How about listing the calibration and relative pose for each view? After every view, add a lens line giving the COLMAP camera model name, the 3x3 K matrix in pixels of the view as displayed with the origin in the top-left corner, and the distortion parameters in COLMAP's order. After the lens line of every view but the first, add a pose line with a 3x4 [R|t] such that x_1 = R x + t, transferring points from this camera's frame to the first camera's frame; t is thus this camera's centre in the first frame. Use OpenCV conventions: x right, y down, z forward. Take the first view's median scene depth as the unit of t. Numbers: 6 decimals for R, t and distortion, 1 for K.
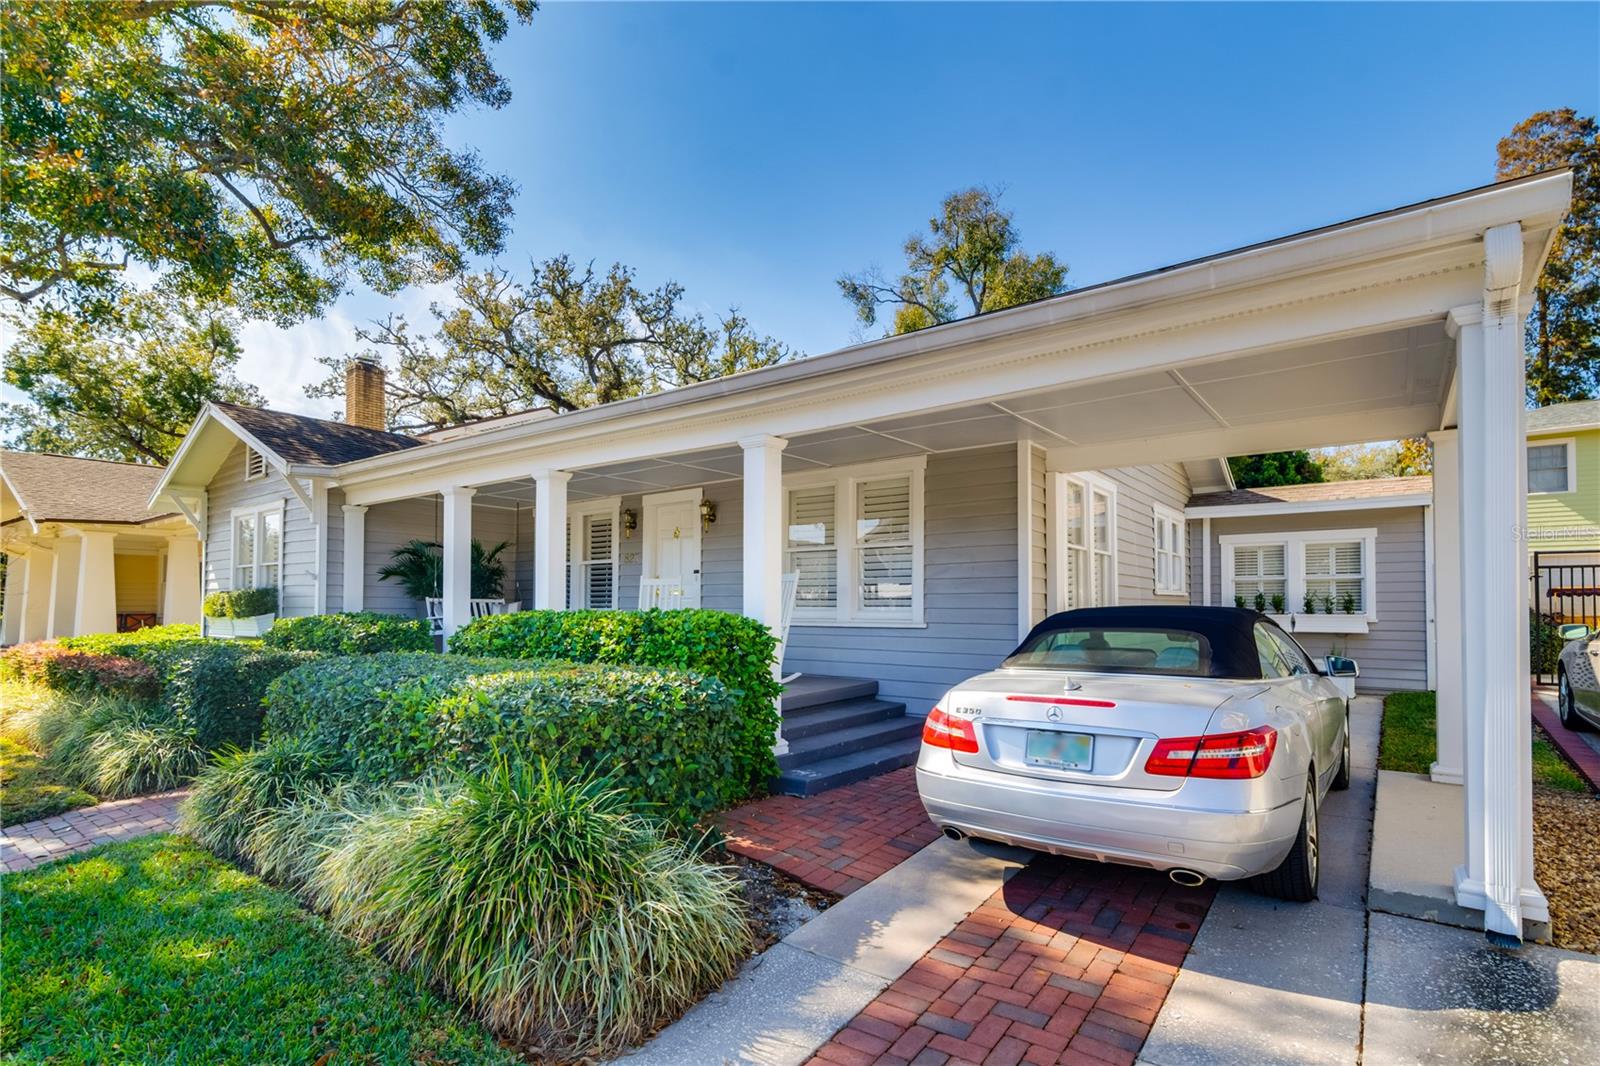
lens RADIAL K [[761.7, 0, 801.6], [0, 761.7, 588.3], [0, 0, 1]] dist [-0.001362, -0.000299]
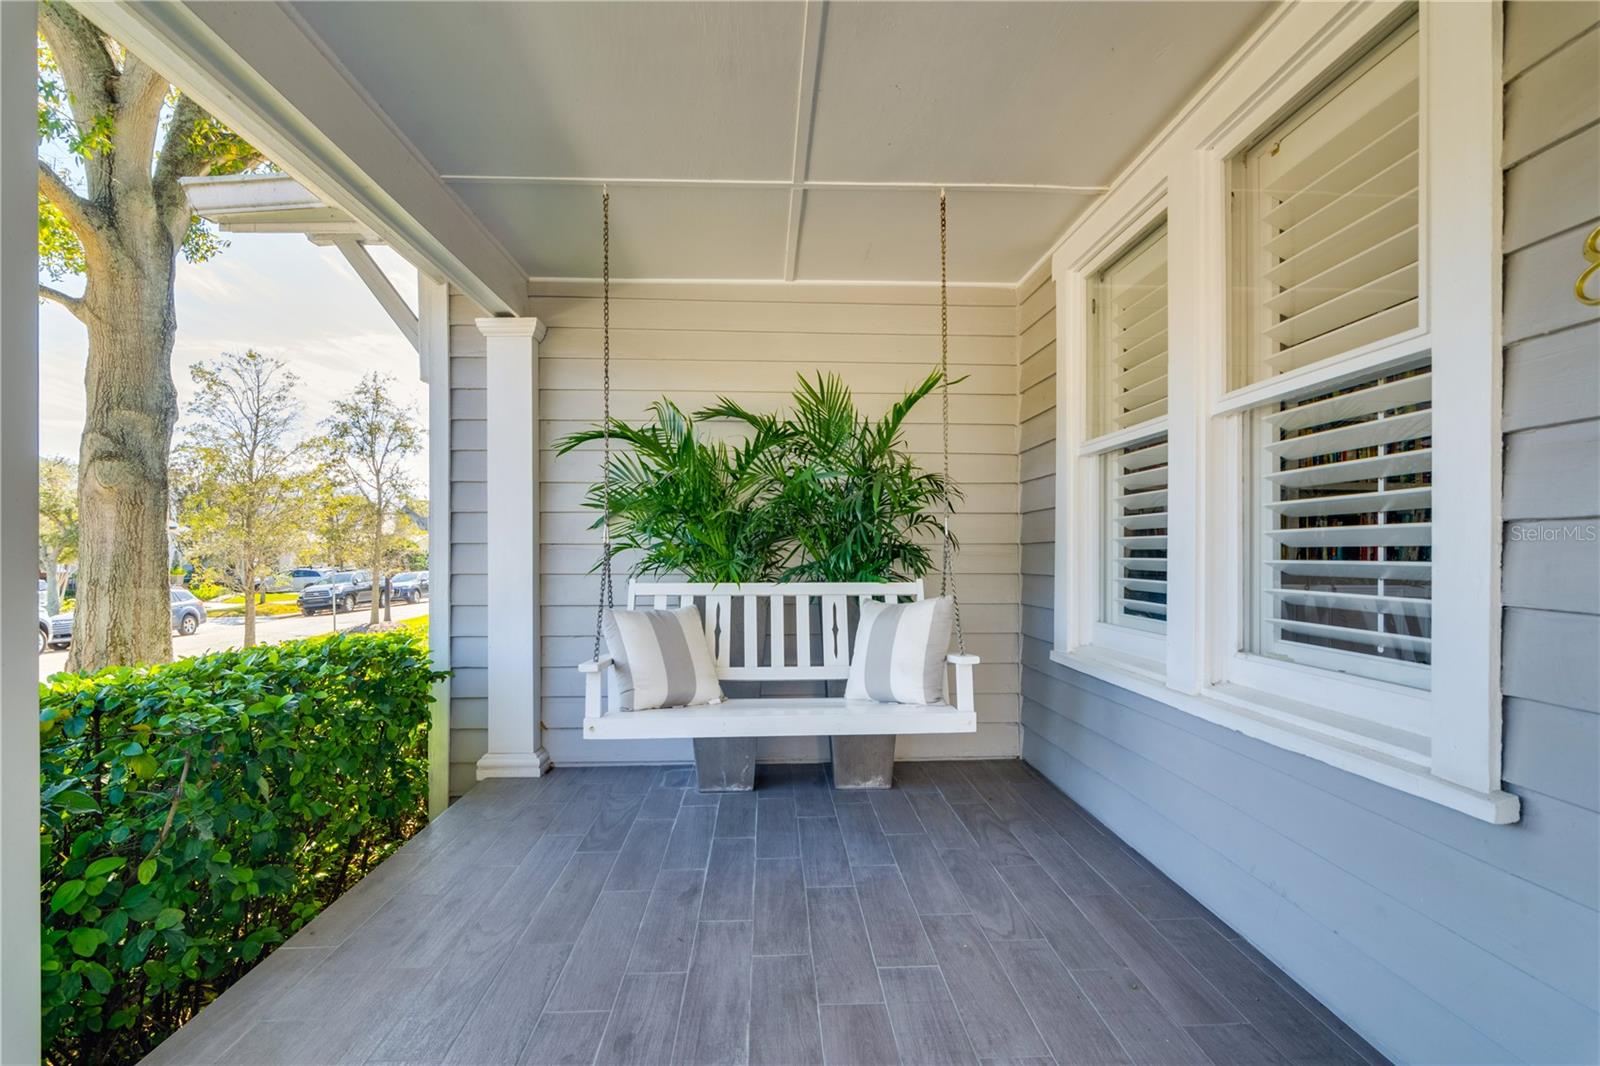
lens RADIAL K [[769.1, 0, 804.3], [0, 769.1, 543.2], [0, 0, 1]] dist [-0.001290, -0.000145]
pose [[0.648744, -0.009945, -0.760942, -0.216986], [0.024069, 0.999683, 0.007455, -0.002707], [0.760626, -0.023151, 0.648777, 0.845717]]
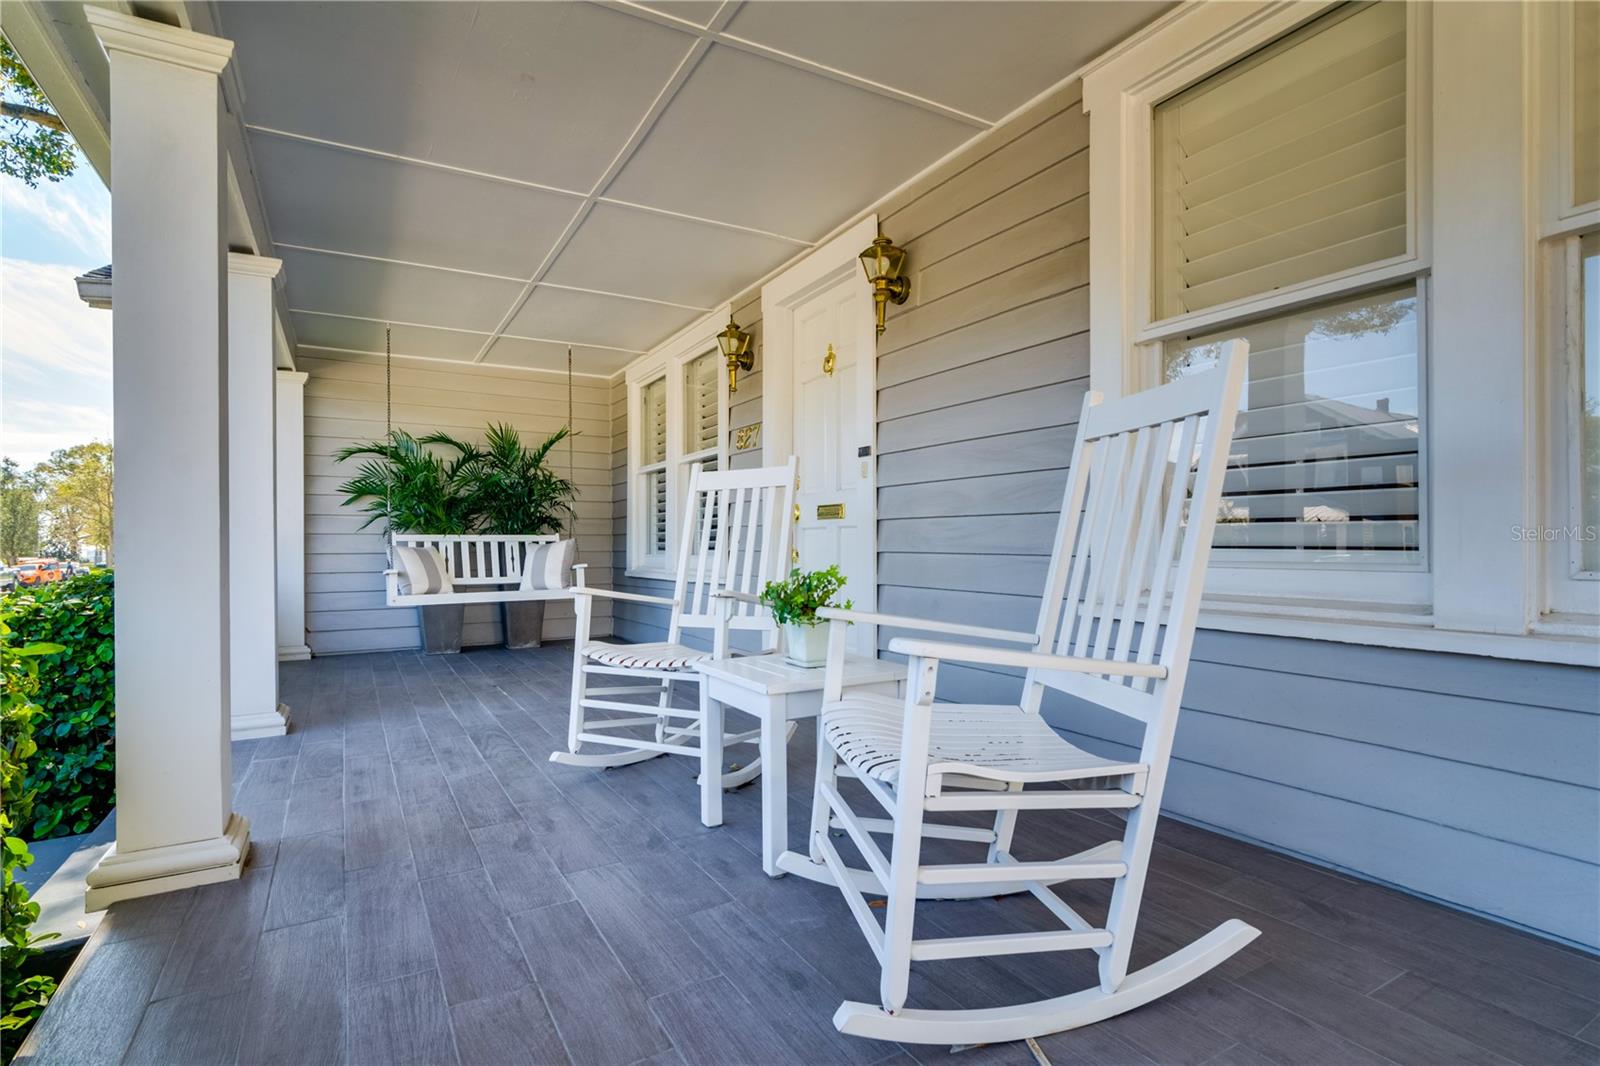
lens RADIAL K [[769.1, 0, 804.3], [0, 769.1, 543.2], [0, 0, 1]] dist [-0.001290, -0.000145]
pose [[0.928937, -0.008518, -0.370141, -0.028022], [0.017692, 0.999615, 0.021397, 0.012267], [0.369816, -0.026425, 0.928729, 0.604206]]
